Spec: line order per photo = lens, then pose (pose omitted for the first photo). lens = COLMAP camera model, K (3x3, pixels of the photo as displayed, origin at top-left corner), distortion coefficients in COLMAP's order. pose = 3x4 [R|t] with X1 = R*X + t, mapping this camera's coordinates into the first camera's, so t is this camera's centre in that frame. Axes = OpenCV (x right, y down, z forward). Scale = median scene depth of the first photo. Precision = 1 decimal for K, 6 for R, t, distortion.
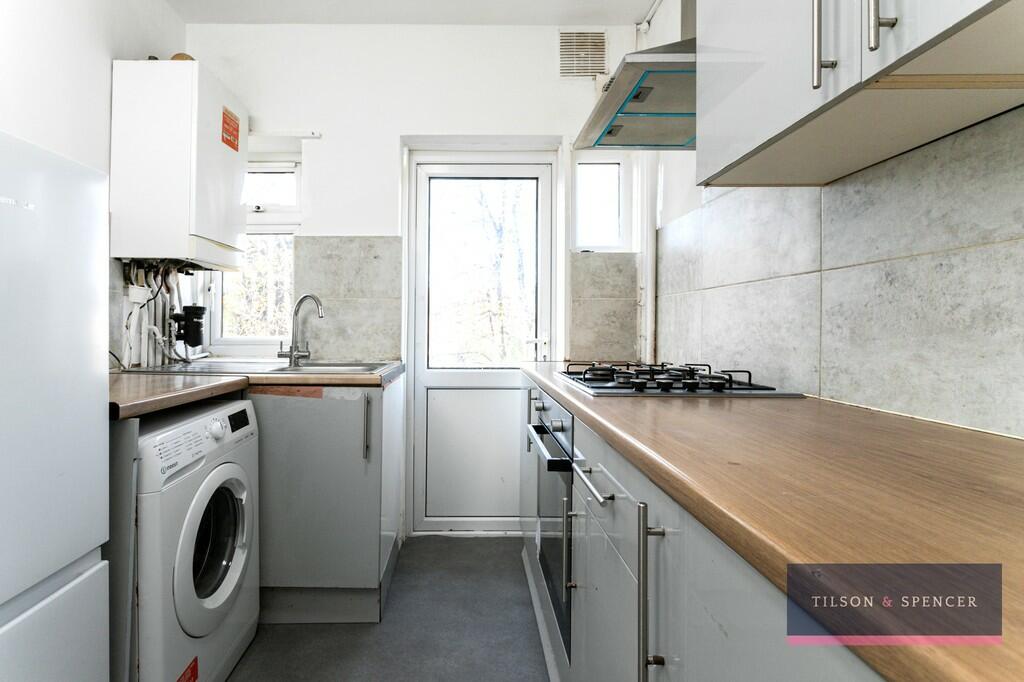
lens RADIAL K [[504.7, 0, 470.1], [0, 504.7, 320.1], [0, 0, 1]] dist [0.002358, 0.000643]
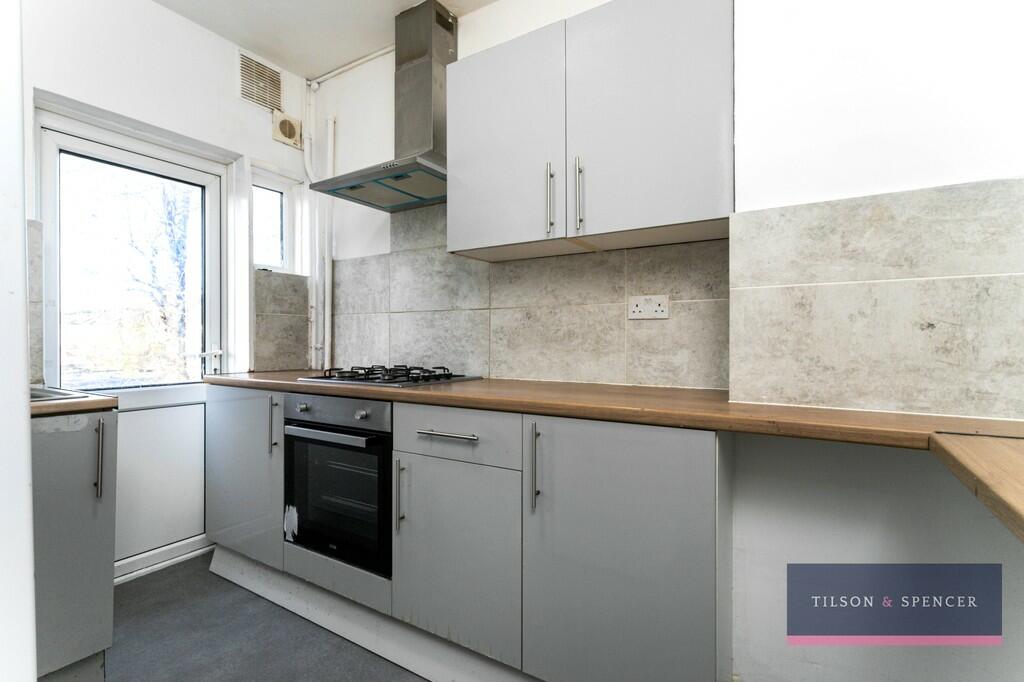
lens RADIAL K [[484.6, 0, 512.0], [0, 484.6, 341.0], [0, 0, 1]] dist [0.000233, 0.000184]
pose [[0.524427, -0.004461, 0.851444, -0.580789], [-0.010037, 0.999884, 0.011422, -0.001102], [-0.851396, -0.014536, 0.524322, 0.004320]]
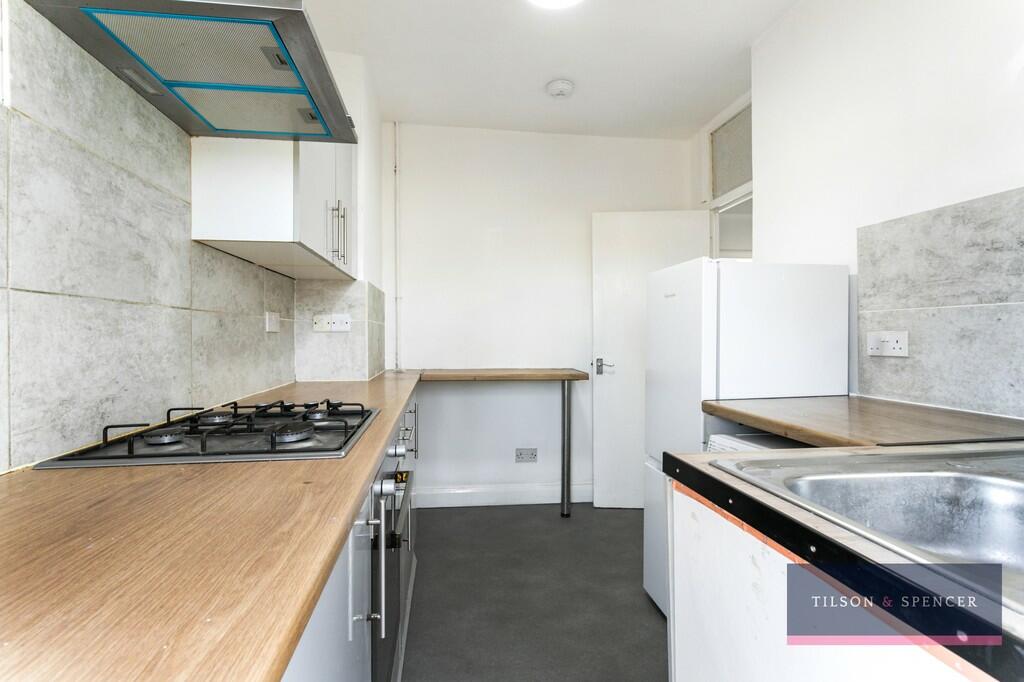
lens RADIAL K [[484.6, 0, 512.0], [0, 484.6, 341.0], [0, 0, 1]] dist [0.000233, 0.000184]
pose [[-0.990338, -0.000823, -0.138672, 0.071609], [-0.000204, 0.999990, -0.004480, -0.012144], [0.138674, -0.004408, -0.990328, 1.715205]]
